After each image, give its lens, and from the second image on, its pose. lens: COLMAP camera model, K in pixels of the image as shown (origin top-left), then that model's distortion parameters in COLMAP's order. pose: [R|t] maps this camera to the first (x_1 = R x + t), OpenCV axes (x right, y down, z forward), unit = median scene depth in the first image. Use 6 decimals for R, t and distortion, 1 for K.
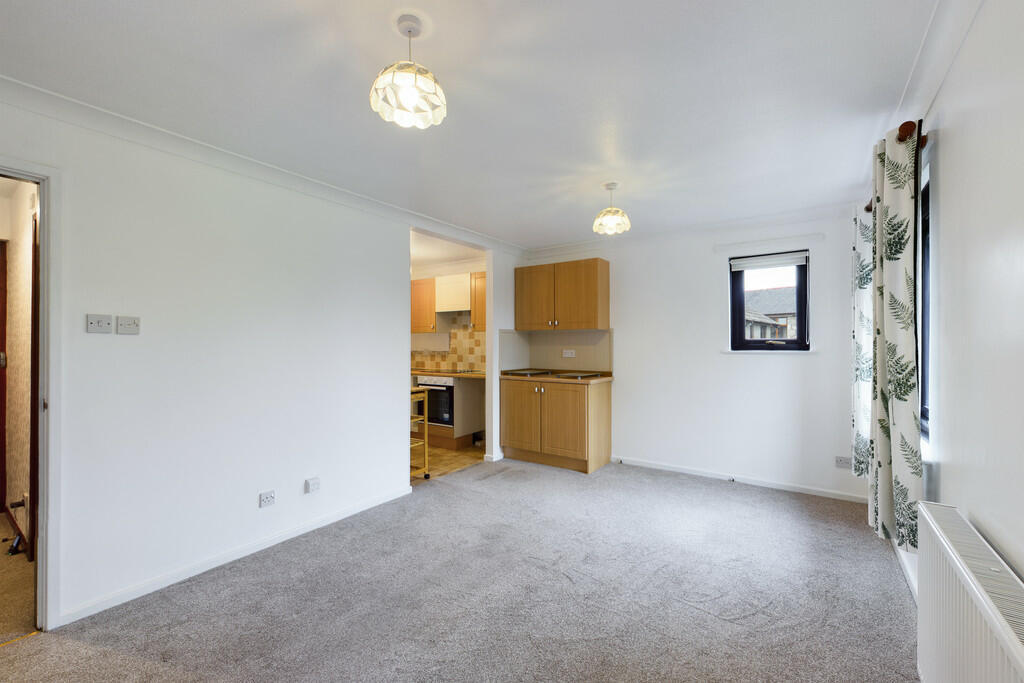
lens RADIAL K [[430.1, 0, 514.1], [0, 430.1, 341.2], [0, 0, 1]] dist [0.000209, 0.000131]
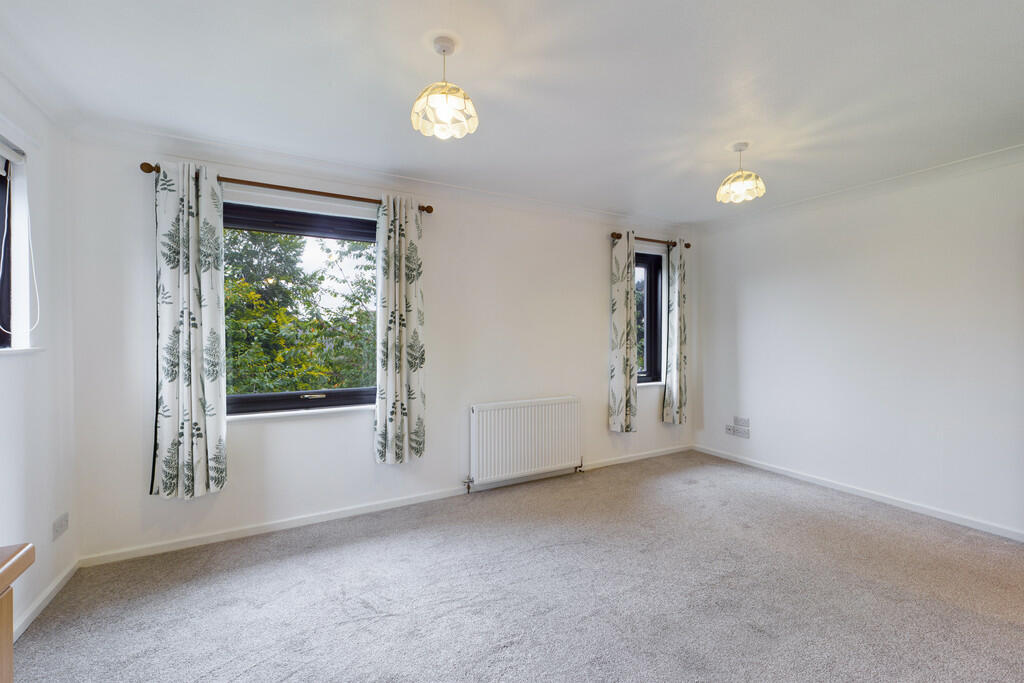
lens RADIAL K [[420.6, 0, 512.0], [0, 420.6, 337.4], [0, 0, 1]] dist [-0.000223, 0.000071]
pose [[-0.888420, 0.006630, 0.458983, -0.065763], [0.003834, 0.999968, -0.007024, 0.013513], [-0.459015, -0.004481, -0.888417, 0.954617]]
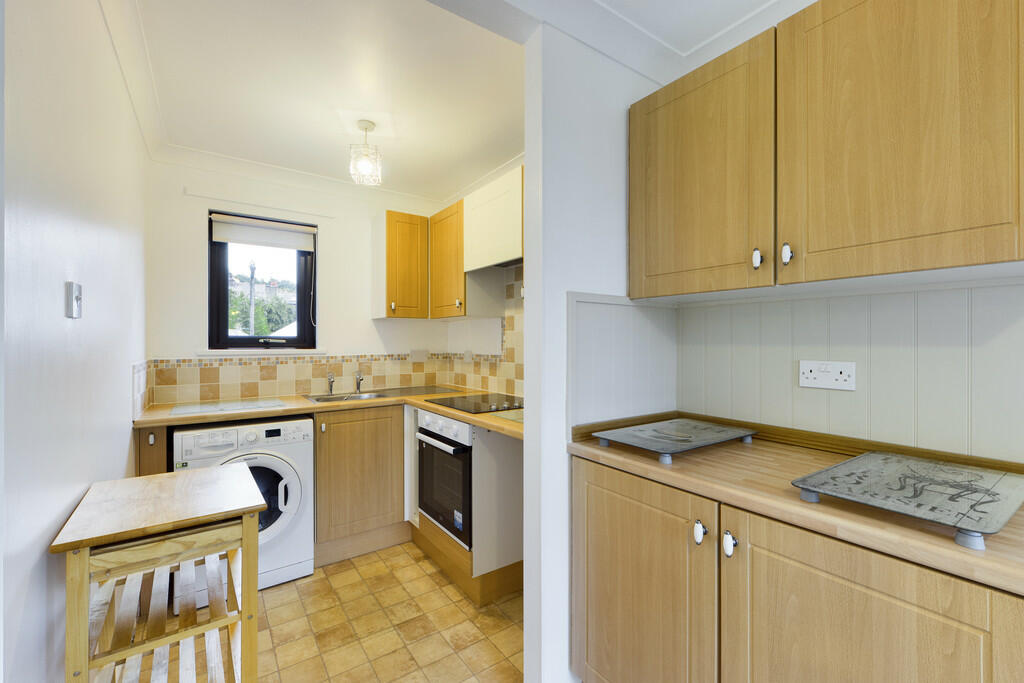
lens RADIAL K [[430.1, 0, 514.1], [0, 430.1, 341.2], [0, 0, 1]] dist [0.000209, 0.000131]
pose [[0.937424, 0.000779, -0.348189, 0.037820], [0.001237, 0.999984, 0.005569, 0.006116], [0.348188, -0.005652, 0.937408, 0.727267]]
